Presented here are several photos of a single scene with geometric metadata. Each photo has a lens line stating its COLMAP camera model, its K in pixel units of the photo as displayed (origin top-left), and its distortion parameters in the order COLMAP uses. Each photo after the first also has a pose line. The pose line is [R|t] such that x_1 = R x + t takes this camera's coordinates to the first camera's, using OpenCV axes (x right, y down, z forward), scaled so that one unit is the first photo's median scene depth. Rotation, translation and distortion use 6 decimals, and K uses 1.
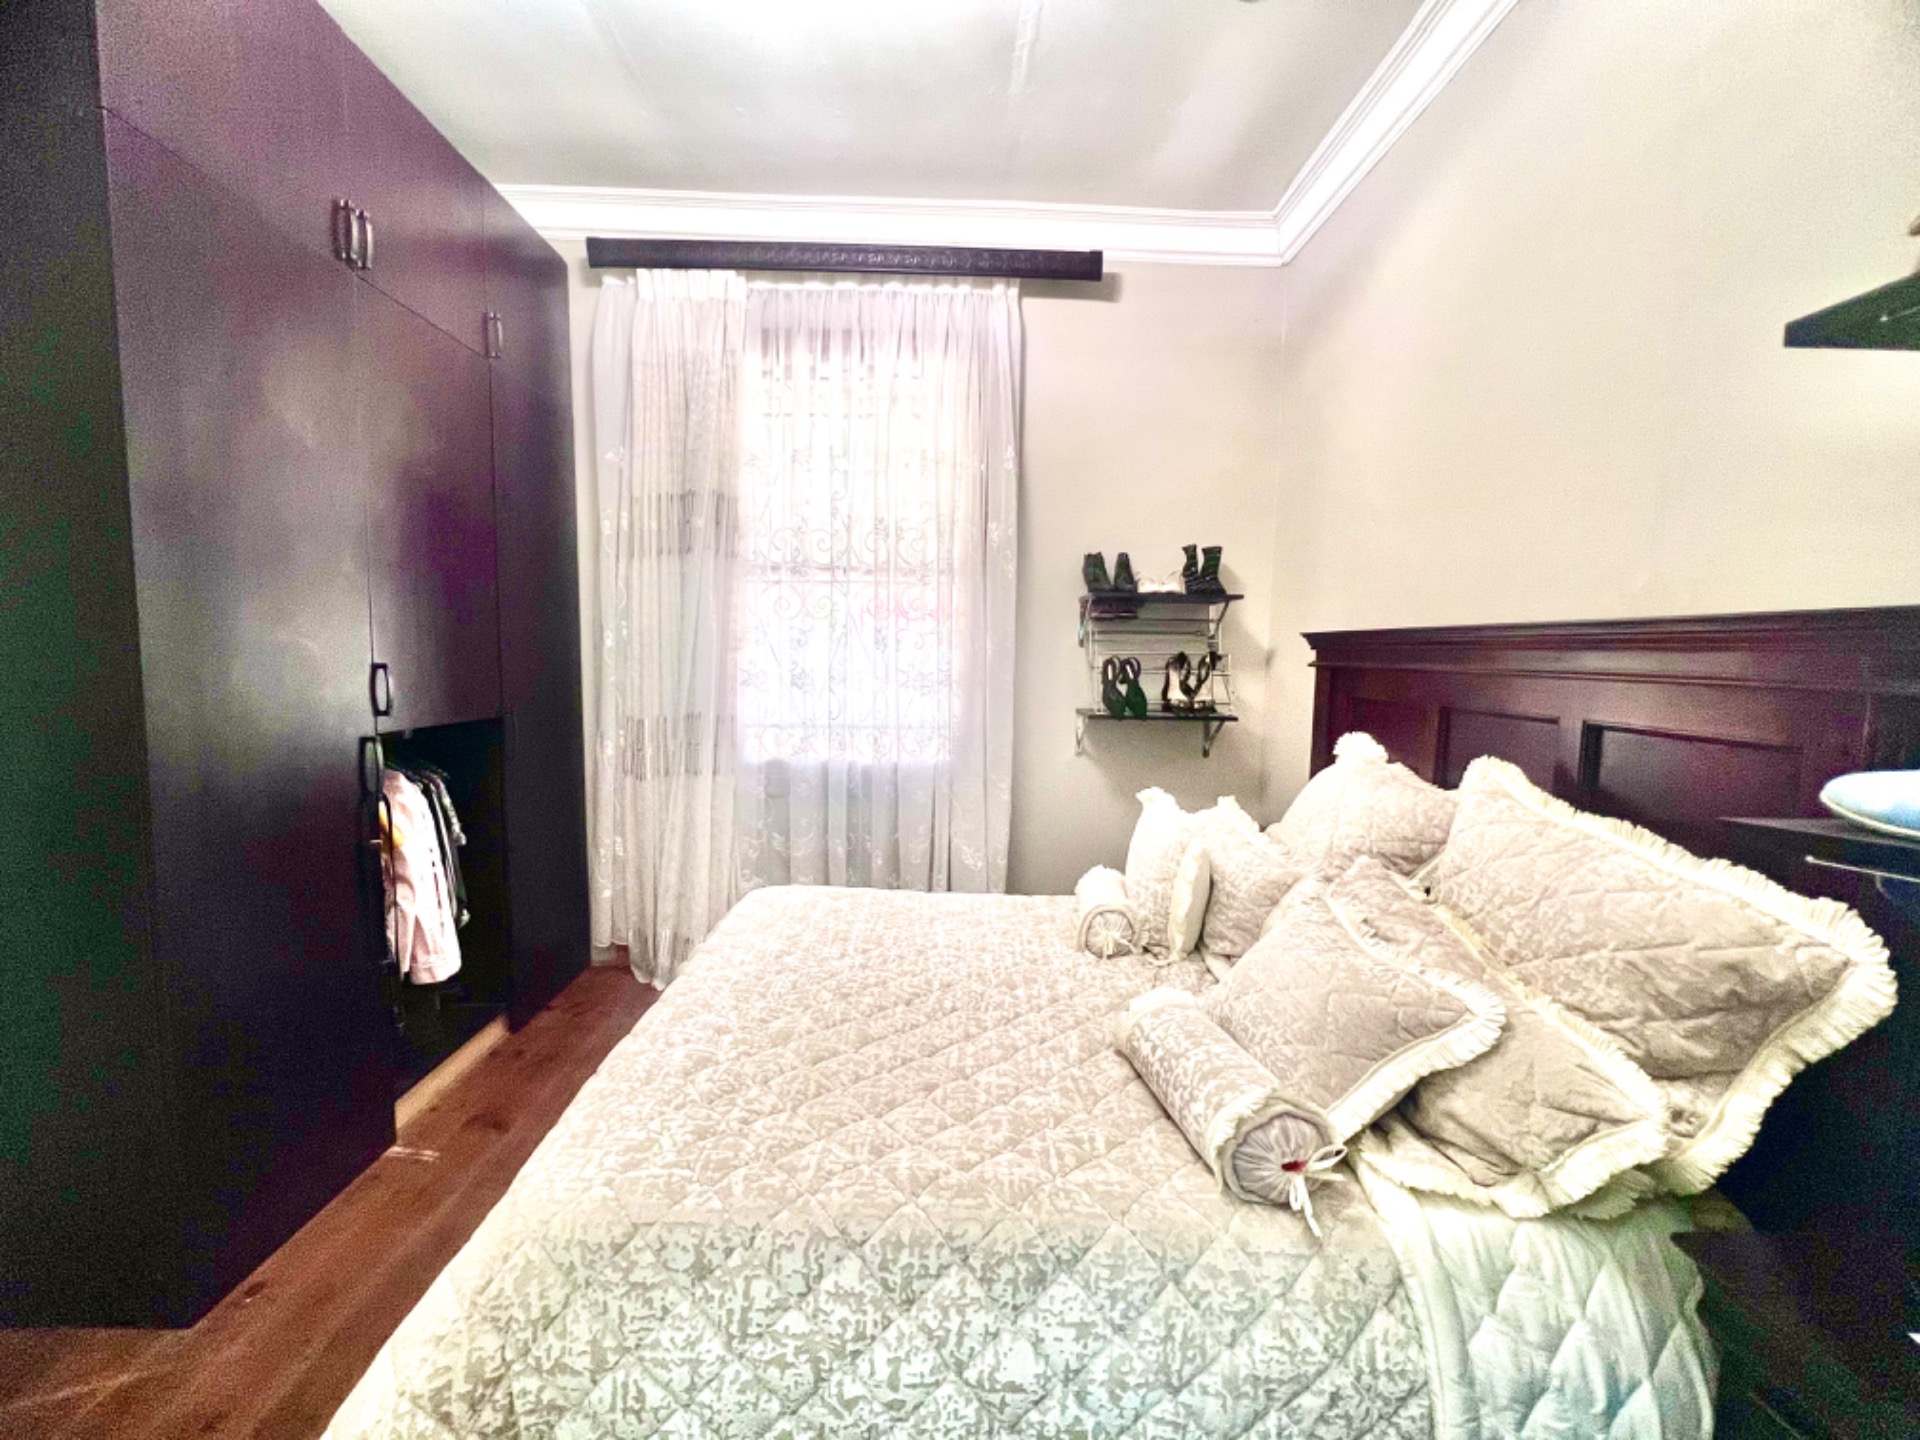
lens RADIAL K [[770.6, 0, 955.1], [0, 770.6, 715.0], [0, 0, 1]] dist [-0.004691, 0.001319]
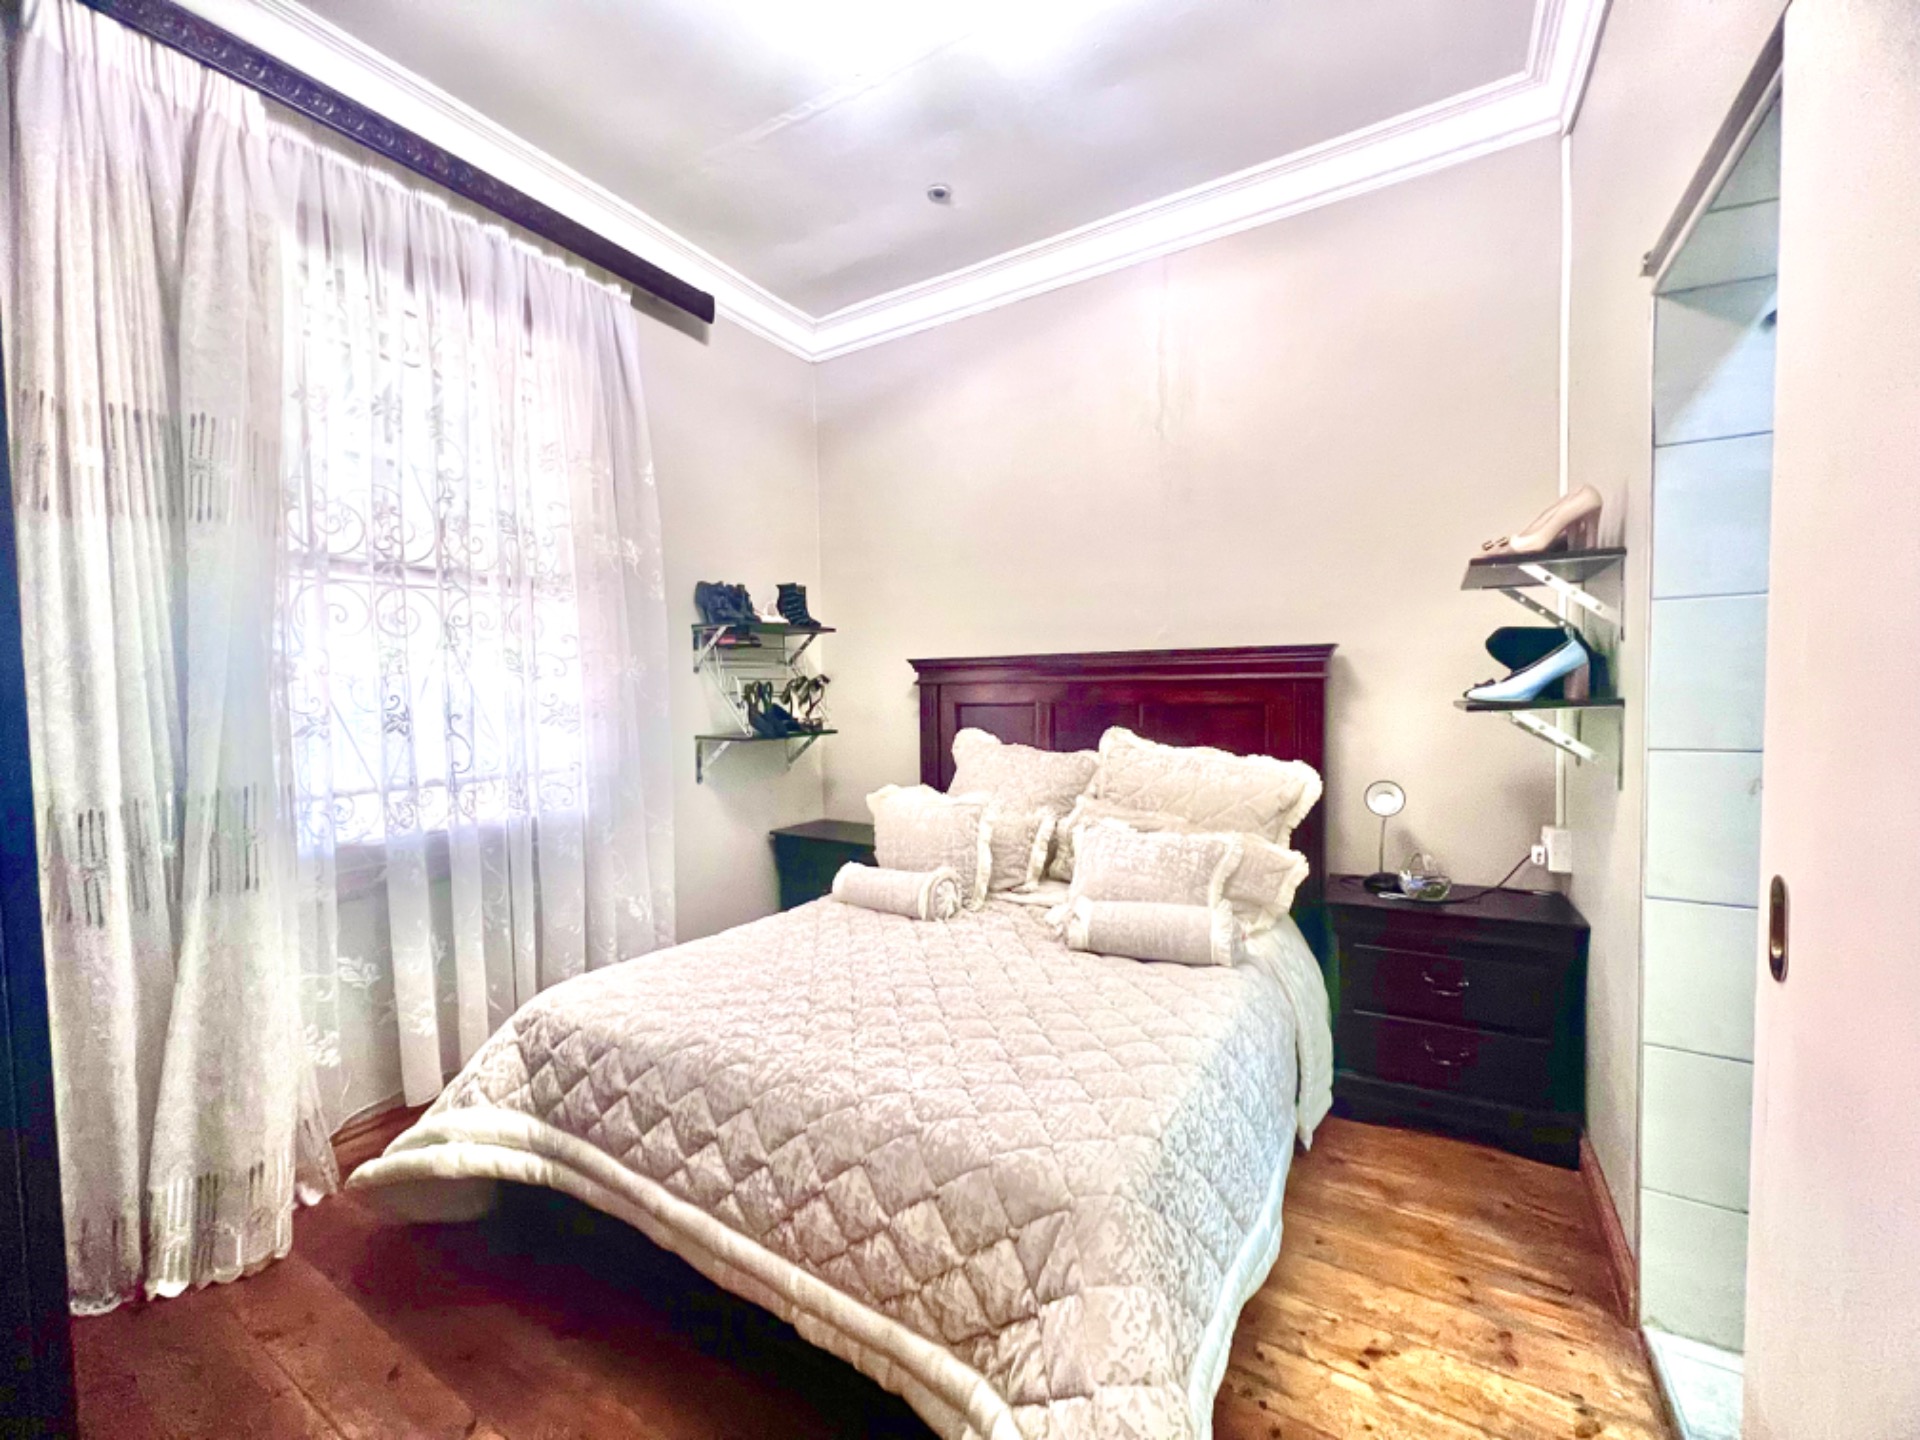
lens RADIAL K [[770.6, 0, 955.1], [0, 770.6, 715.0], [0, 0, 1]] dist [-0.004691, 0.001319]
pose [[0.528746, -0.052921, 0.847129, -0.545935], [0.093882, 0.995577, 0.003596, -0.007800], [-0.843572, 0.077629, 0.531376, 0.205222]]
